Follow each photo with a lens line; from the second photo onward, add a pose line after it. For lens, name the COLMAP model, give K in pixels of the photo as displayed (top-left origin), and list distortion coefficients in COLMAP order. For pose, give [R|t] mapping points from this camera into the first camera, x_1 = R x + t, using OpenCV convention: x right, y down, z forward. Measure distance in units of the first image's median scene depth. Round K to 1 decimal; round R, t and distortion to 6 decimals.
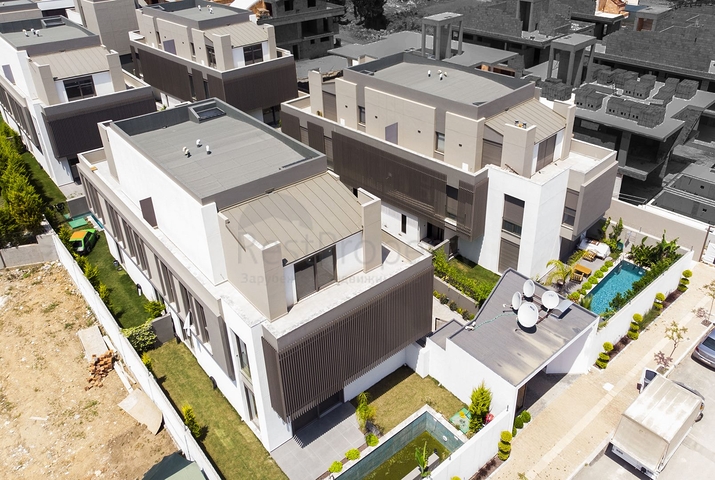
lens RADIAL K [[519.9, 0, 357.7], [0, 519.9, 241.6], [0, 0, 1]] dist [-0.002217, 0.000124]
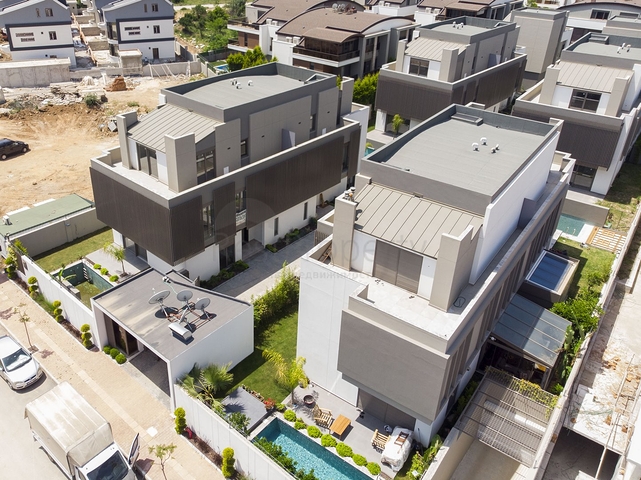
lens RADIAL K [[509.2, 0, 320.4], [0, 509.2, 238.3], [0, 0, 1]] dist [-0.004832, 0.027294]
pose [[0.179276, 0.537020, -0.824299, 0.888415], [-0.561384, 0.743911, 0.362554, -0.393982], [0.807904, 0.397751, 0.434840, 0.558736]]
